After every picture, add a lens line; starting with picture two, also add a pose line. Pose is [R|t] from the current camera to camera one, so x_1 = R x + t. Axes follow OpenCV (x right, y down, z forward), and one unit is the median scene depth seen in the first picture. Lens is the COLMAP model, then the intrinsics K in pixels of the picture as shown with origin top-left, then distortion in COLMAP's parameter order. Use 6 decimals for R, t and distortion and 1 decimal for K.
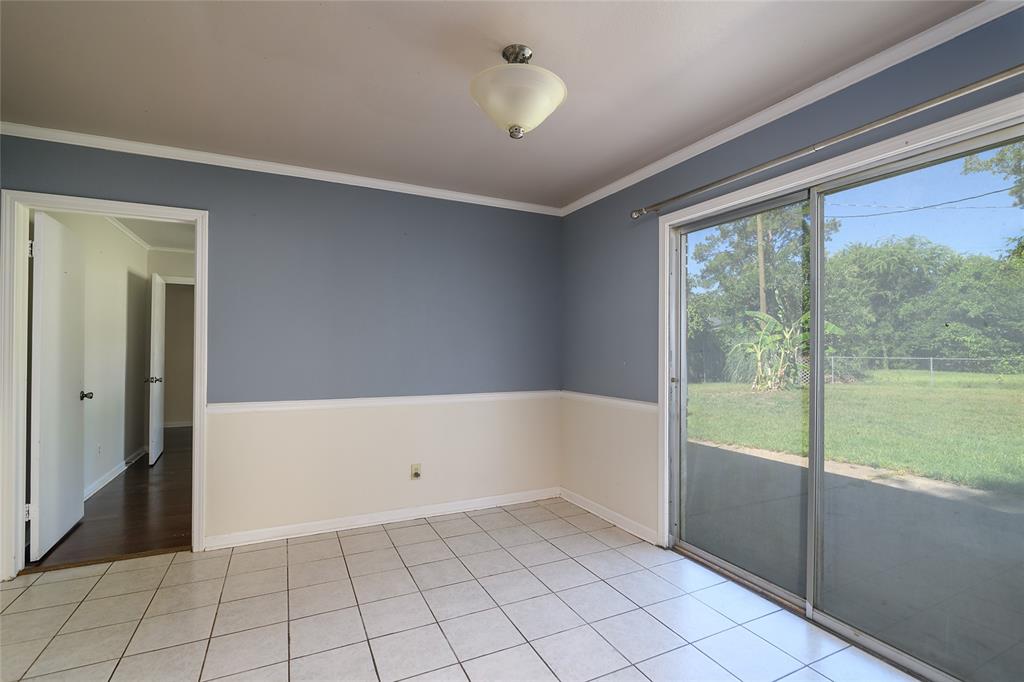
lens RADIAL K [[475.4, 0, 512.0], [0, 475.4, 341.0], [0, 0, 1]] dist [-0.002297, -0.000326]
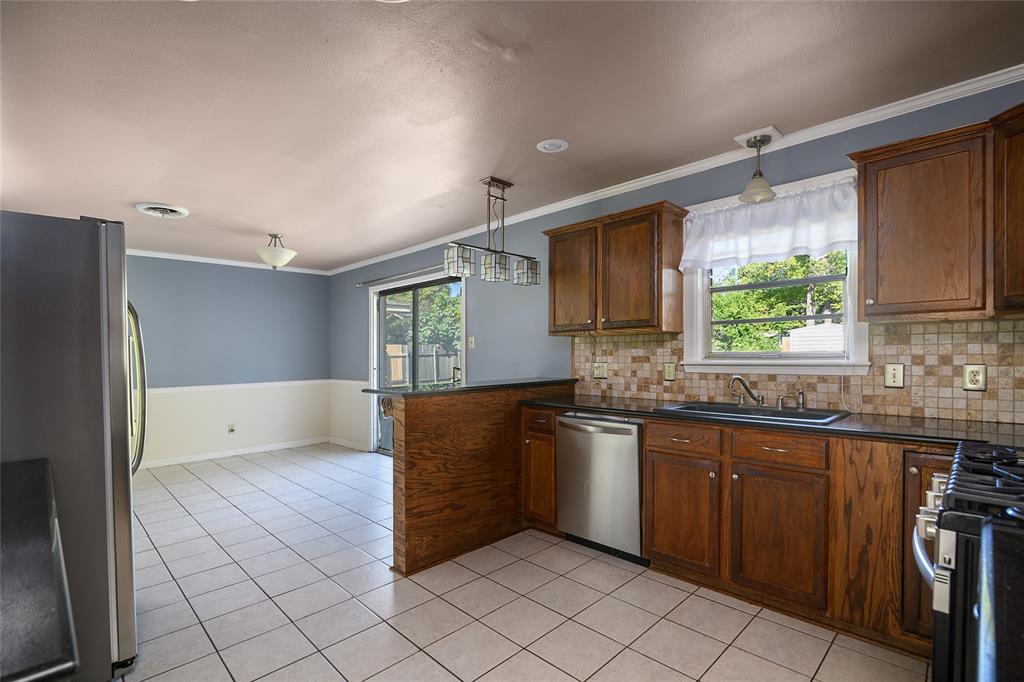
lens RADIAL K [[475.4, 0, 512.0], [0, 475.4, 341.0], [0, 0, 1]] dist [-0.002297, -0.000326]
pose [[0.946130, -0.010203, 0.323625, 0.229547], [0.013231, 0.999887, -0.007158, -0.013818], [-0.323516, 0.011054, 0.946158, -1.068352]]
